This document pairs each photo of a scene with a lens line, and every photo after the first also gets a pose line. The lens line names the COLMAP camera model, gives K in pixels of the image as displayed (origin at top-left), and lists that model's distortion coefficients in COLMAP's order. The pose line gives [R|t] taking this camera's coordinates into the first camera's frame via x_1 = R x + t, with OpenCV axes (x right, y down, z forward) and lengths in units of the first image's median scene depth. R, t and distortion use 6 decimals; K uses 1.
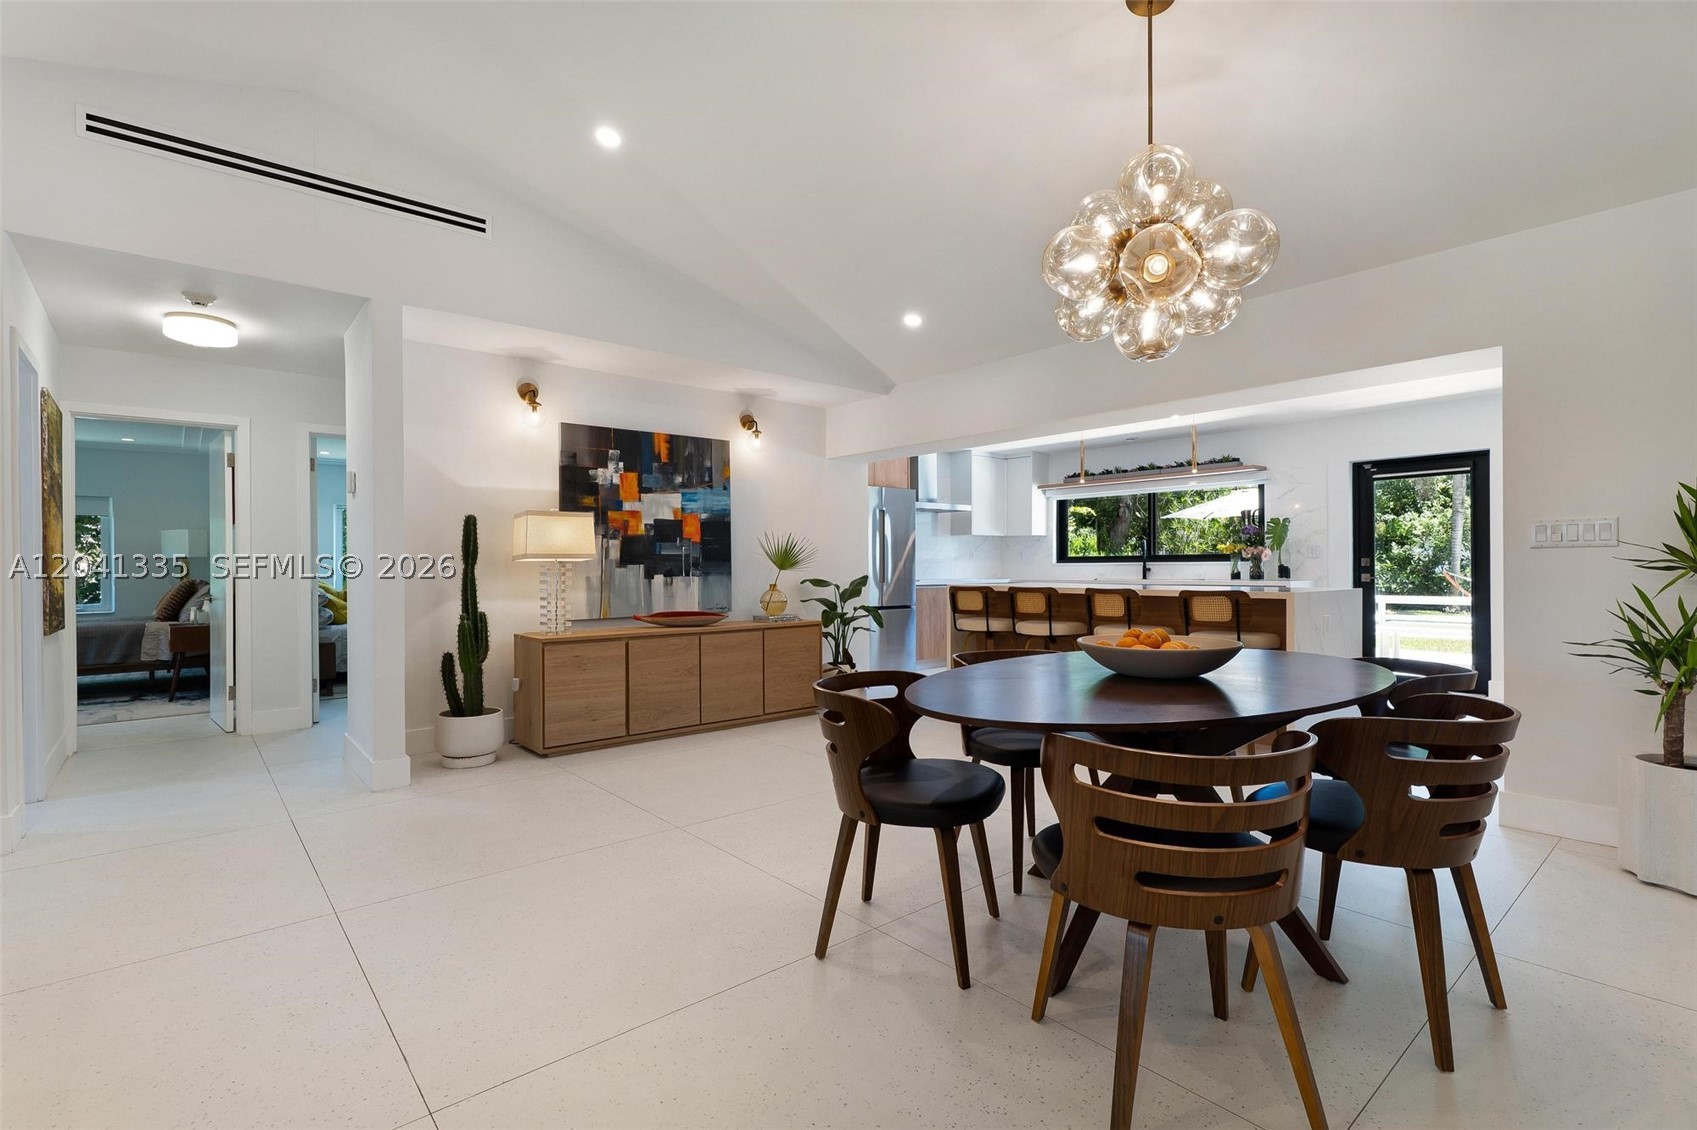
lens RADIAL K [[790.9, 0, 835.0], [0, 790.9, 567.0], [0, 0, 1]] dist [-0.008377, 0.002434]
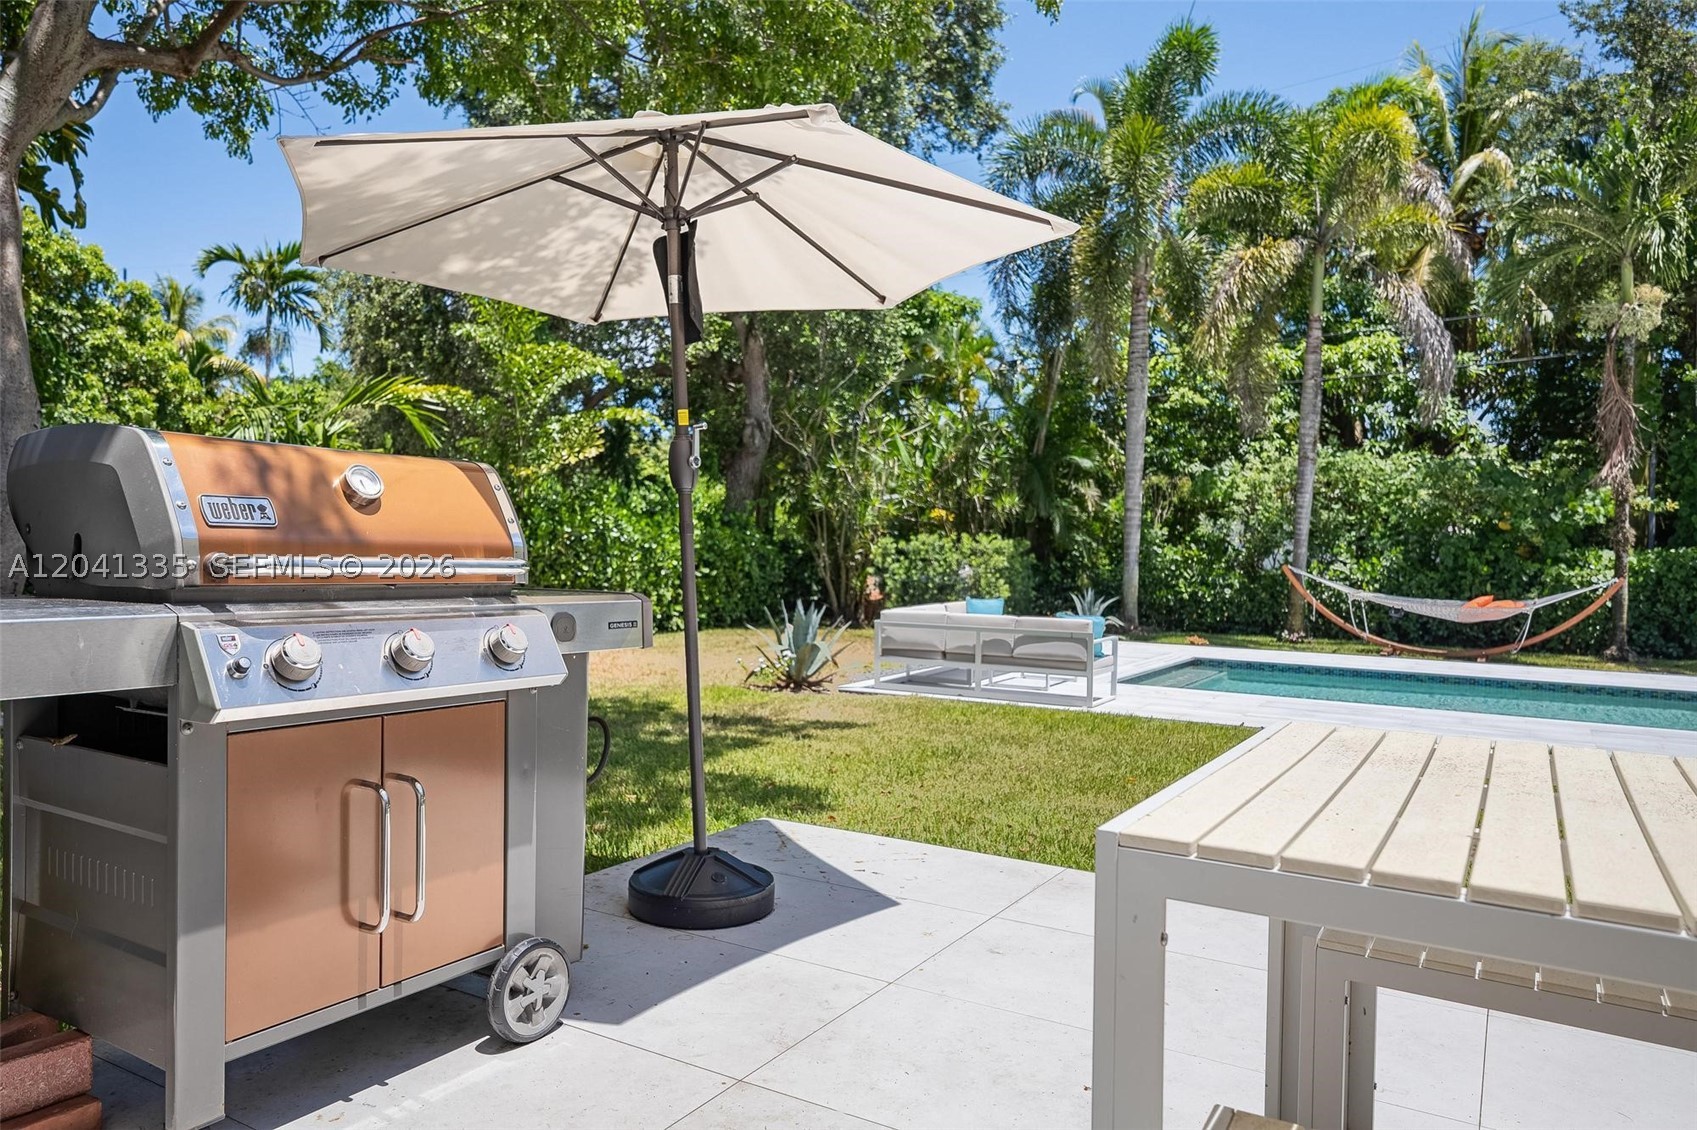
lens RADIAL K [[1116.8, 0, 855.9], [0, 1116.8, 565.1], [0, 0, 1]] dist [0.000871, -0.001688]
pose [[0.946340, 0.024563, 0.322239, 0.772364], [-0.028657, 0.999558, 0.007967, 0.024250], [-0.321900, -0.016774, 0.946625, 1.146539]]
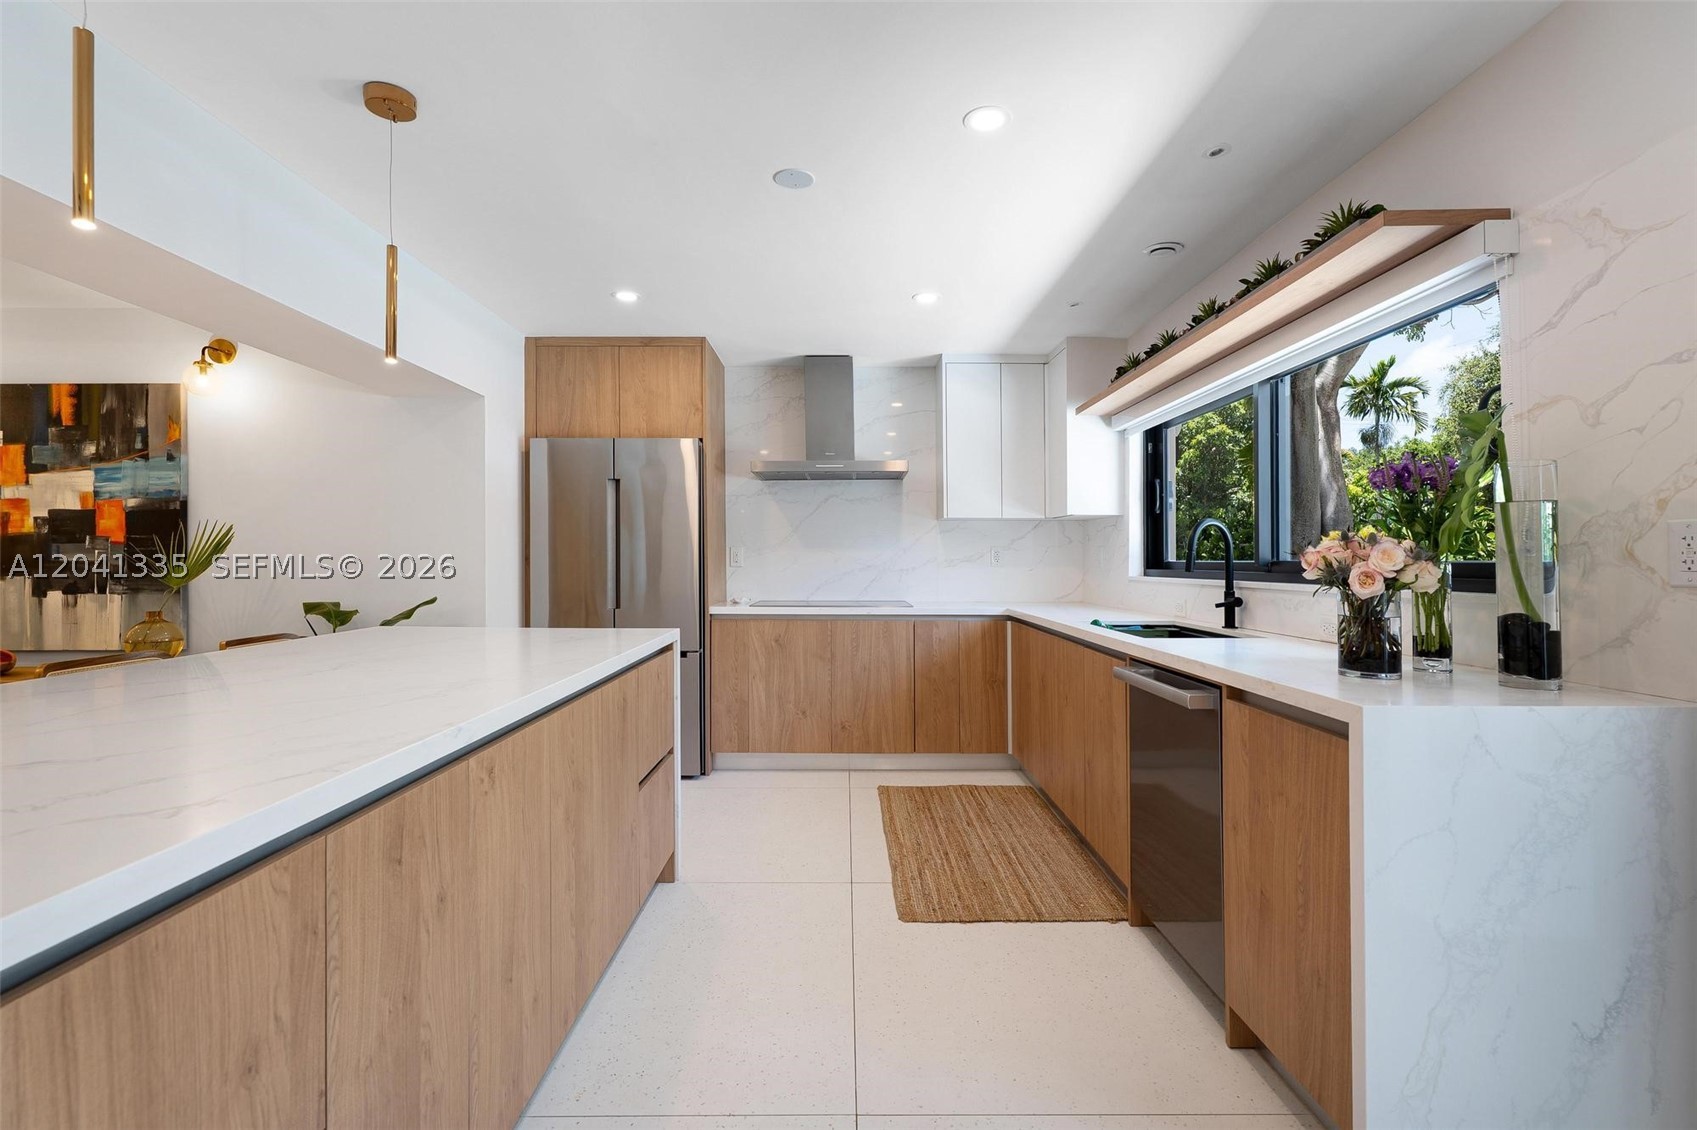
lens RADIAL K [[790.9, 0, 844.1], [0, 790.9, 547.2], [0, 0, 1]] dist [-0.008377, 0.002434]
pose [[0.766316, -0.003839, -0.642452, 0.580517], [-0.006282, 0.999890, -0.013469, -0.018266], [0.642433, 0.014357, 0.766207, 0.724308]]
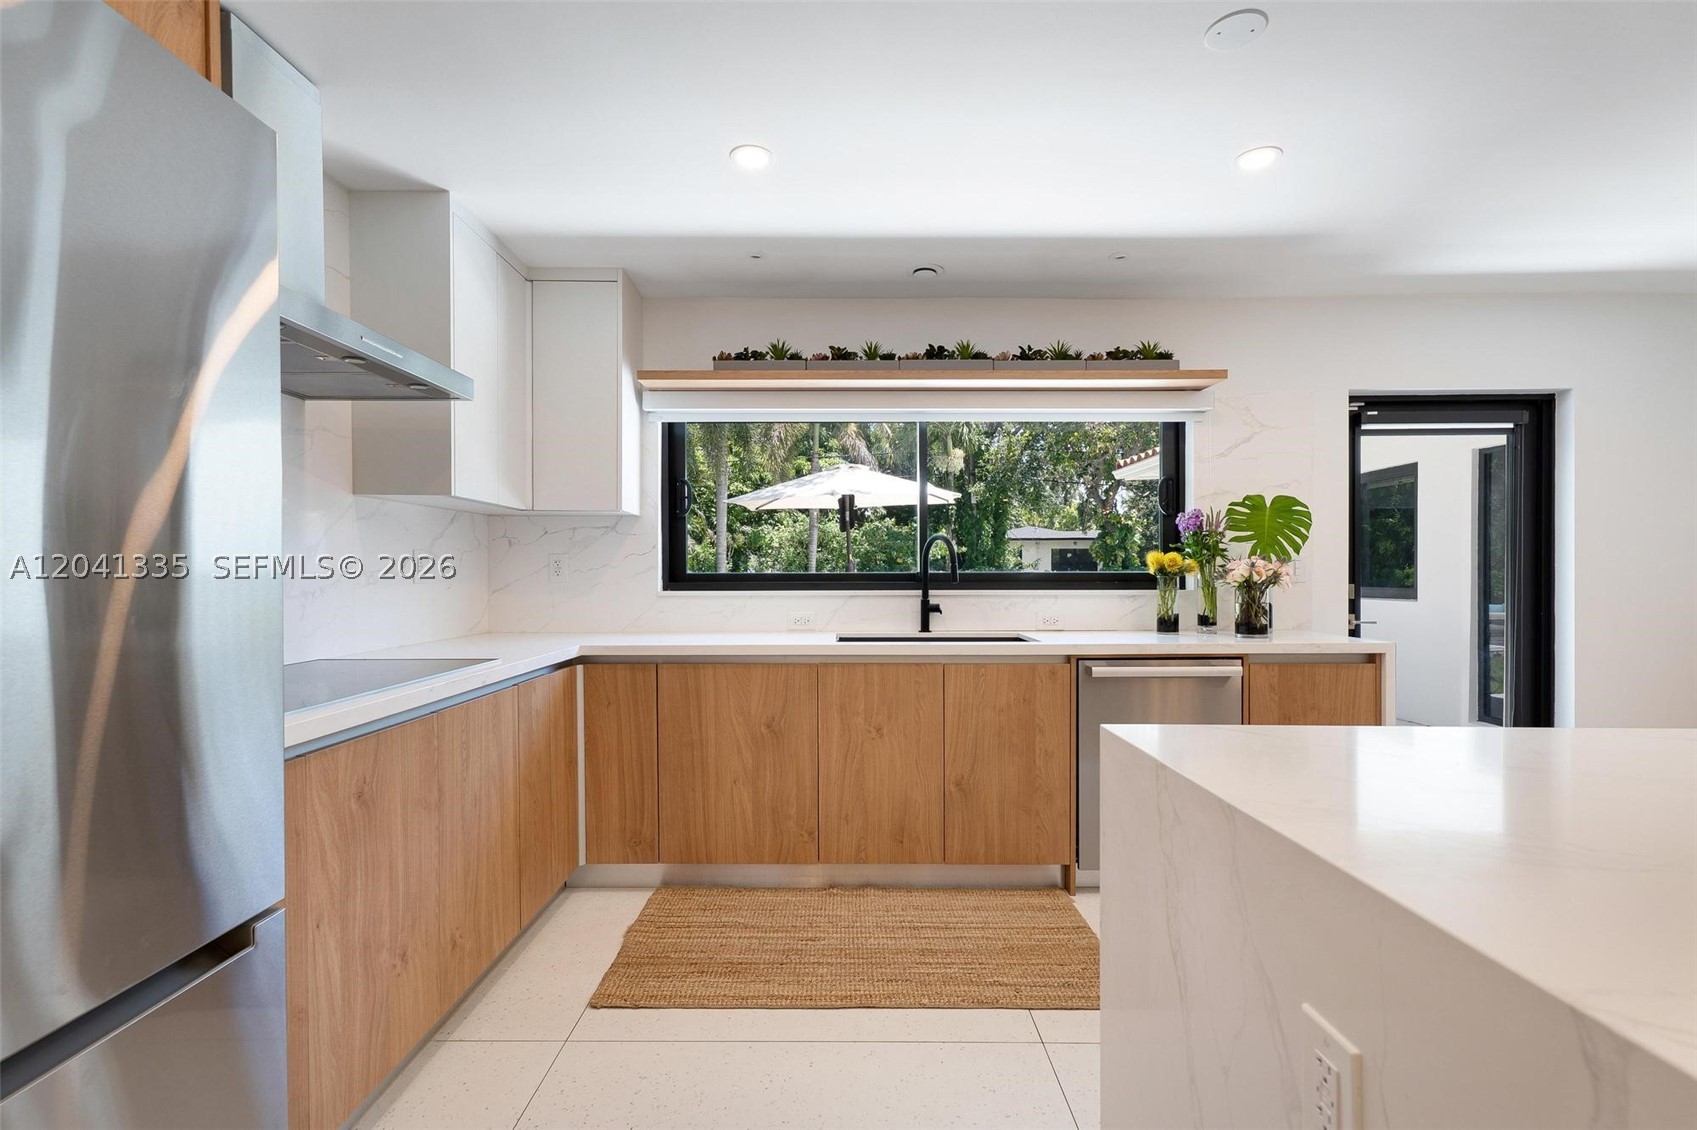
lens RADIAL K [[790.9, 0, 852.0], [0, 790.9, 577.5], [0, 0, 1]] dist [-0.008377, 0.002434]
pose [[0.642649, -0.000994, 0.766160, 0.066536], [-0.001561, 0.999995, 0.002606, -0.016192], [-0.766159, -0.002871, 0.642645, 0.911992]]
